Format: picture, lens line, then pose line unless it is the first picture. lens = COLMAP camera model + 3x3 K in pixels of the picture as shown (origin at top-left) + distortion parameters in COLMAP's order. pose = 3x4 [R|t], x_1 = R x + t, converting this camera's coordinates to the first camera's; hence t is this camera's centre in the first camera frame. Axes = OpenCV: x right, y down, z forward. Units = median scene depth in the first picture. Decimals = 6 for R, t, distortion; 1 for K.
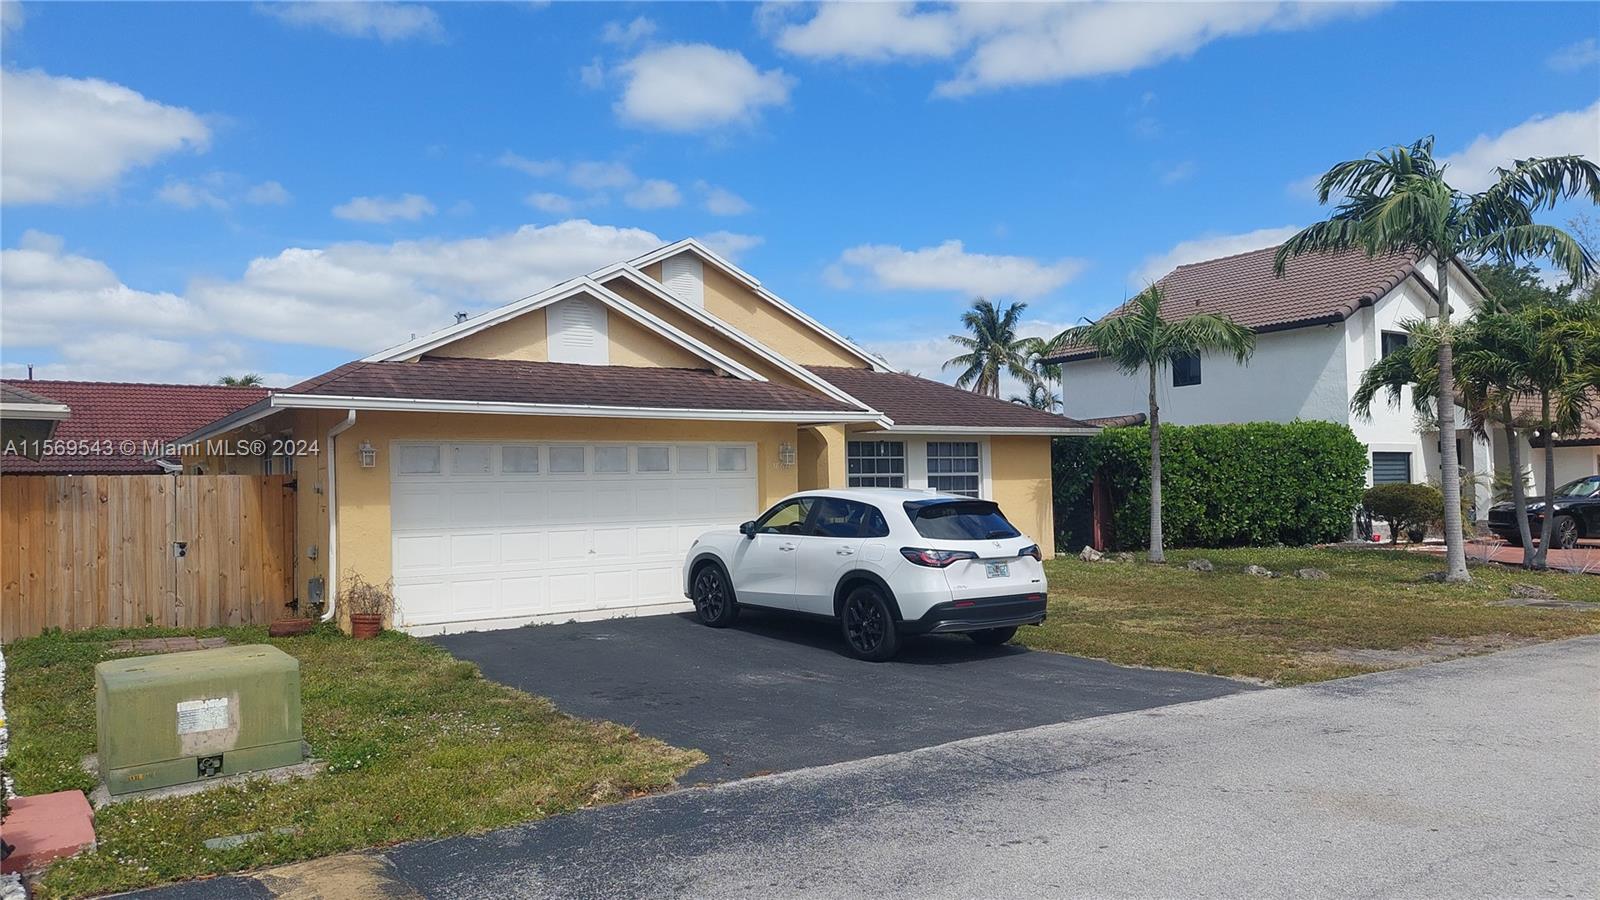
lens RADIAL K [[1173.2, 0, 809.5], [0, 1173.2, 447.9], [0, 0, 1]] dist [0.037439, -0.002817]
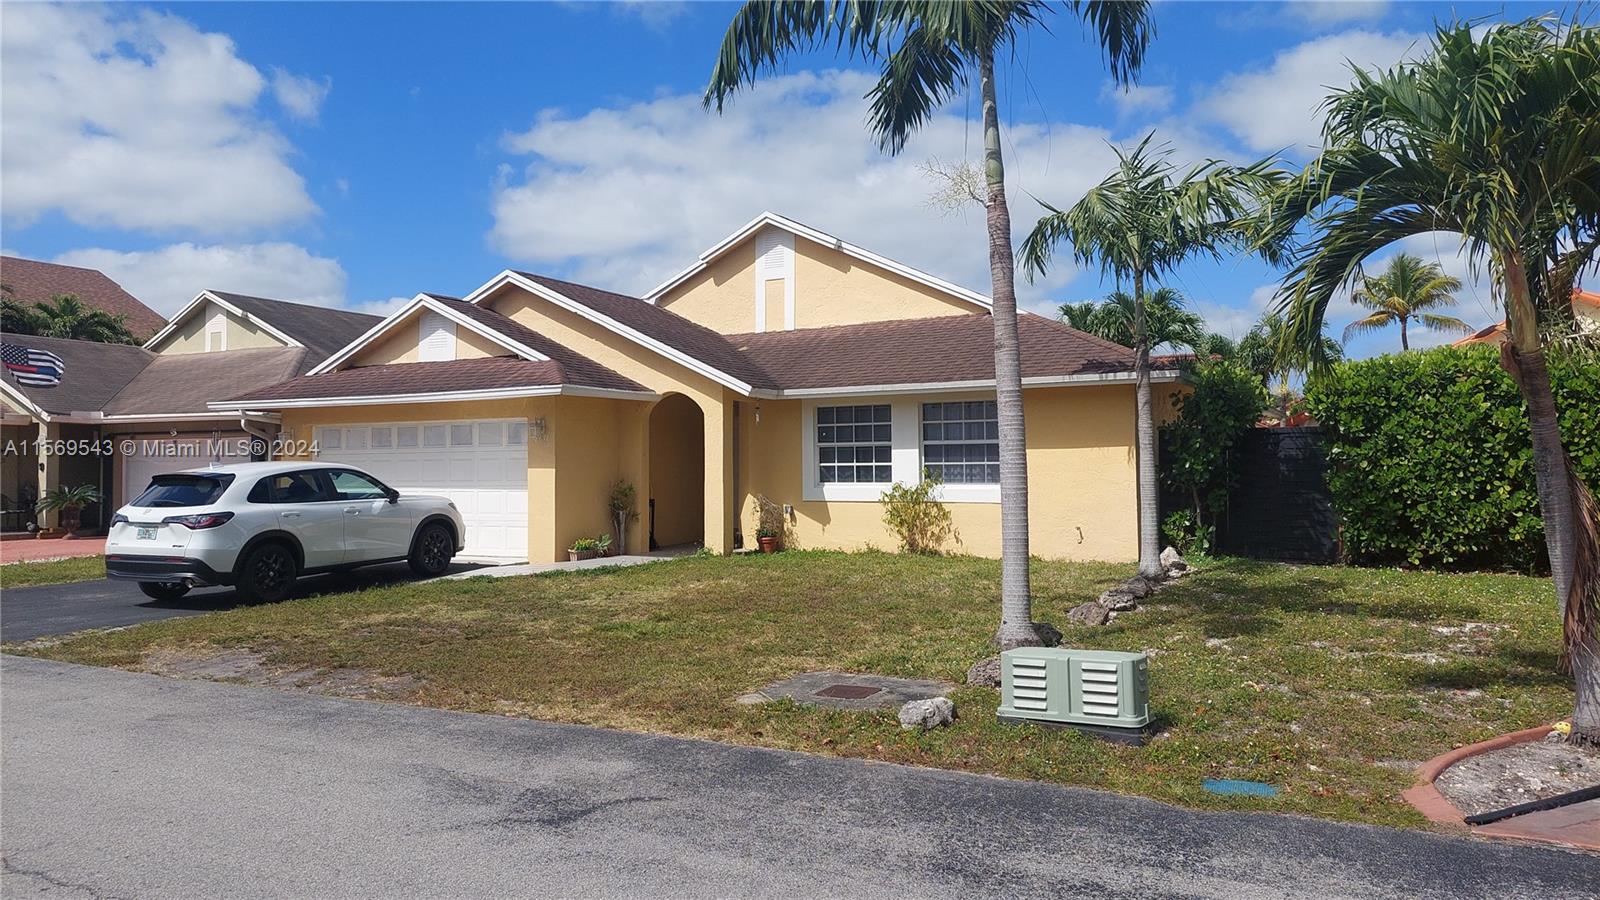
lens RADIAL K [[1173.2, 0, 809.5], [0, 1173.2, 447.9], [0, 0, 1]] dist [0.037439, -0.002817]
pose [[0.435992, 0.001324, -0.899950, 1.059245], [0.032522, 0.999323, 0.017226, 0.012515], [0.899363, -0.036778, 0.435653, 0.745340]]
